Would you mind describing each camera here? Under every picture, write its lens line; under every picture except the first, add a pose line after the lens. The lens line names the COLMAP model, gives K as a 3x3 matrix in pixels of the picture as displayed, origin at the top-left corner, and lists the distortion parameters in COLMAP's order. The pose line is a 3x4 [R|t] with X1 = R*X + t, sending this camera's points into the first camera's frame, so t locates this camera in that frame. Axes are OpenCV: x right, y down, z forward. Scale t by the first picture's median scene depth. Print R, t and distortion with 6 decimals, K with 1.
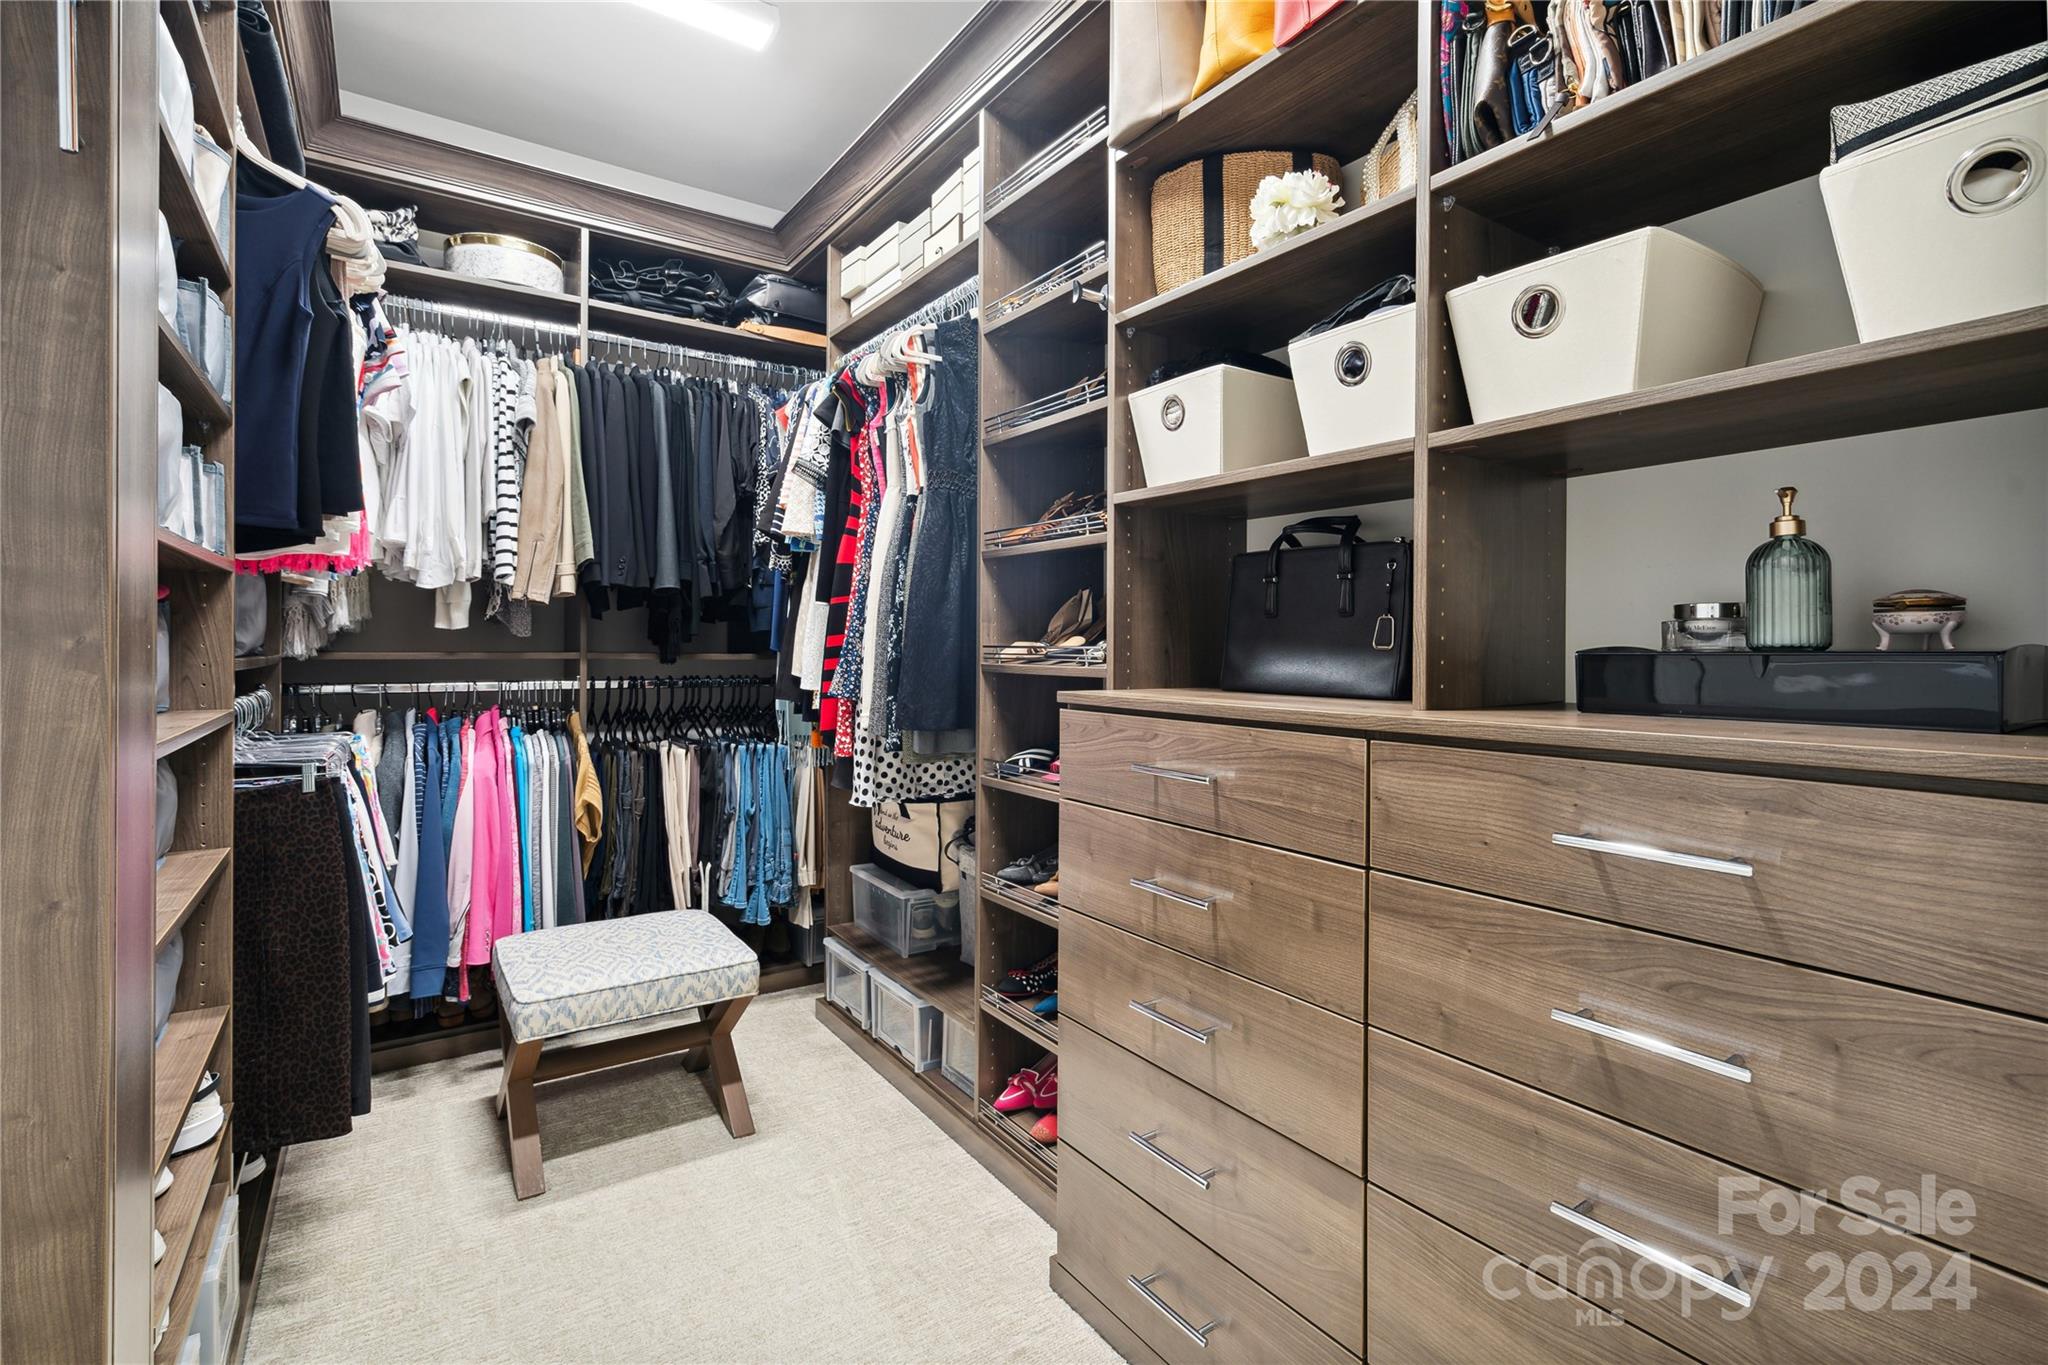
lens RADIAL K [[932.0, 0, 1022.9], [0, 932.0, 666.7], [0, 0, 1]] dist [-0.013494, 0.000184]
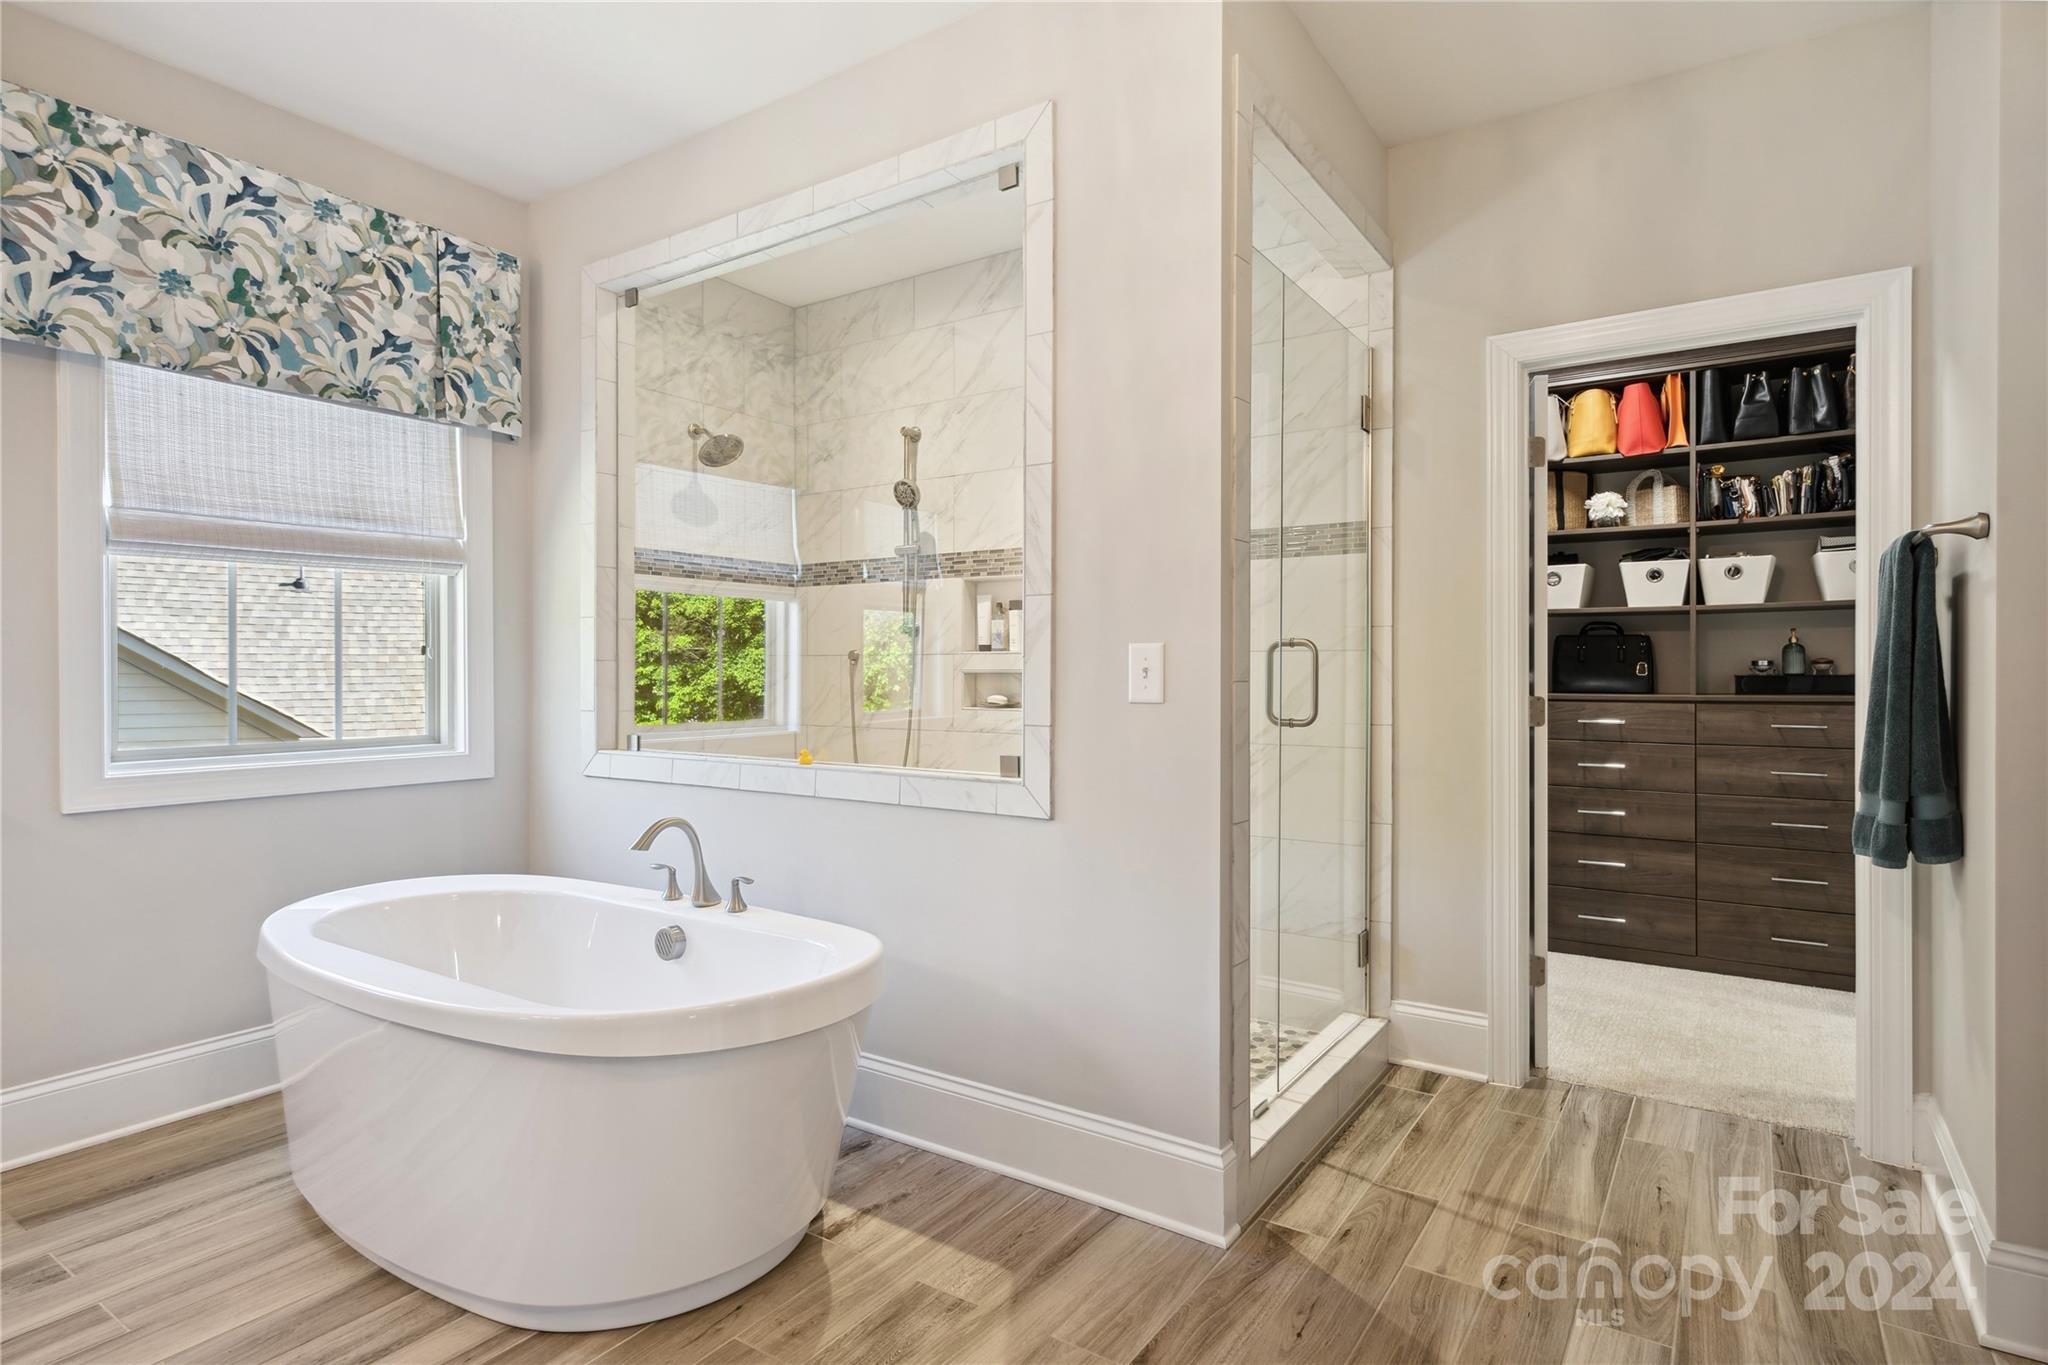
lens RADIAL K [[1049.0, 0, 1024.4], [0, 1049.0, 689.5], [0, 0, 1]] dist [0.003218, 0.000421]
pose [[0.927529, -0.013101, 0.373523, -3.135180], [0.015026, 0.999885, -0.002242, 0.002290], [-0.373450, 0.007692, 0.927618, -1.496662]]
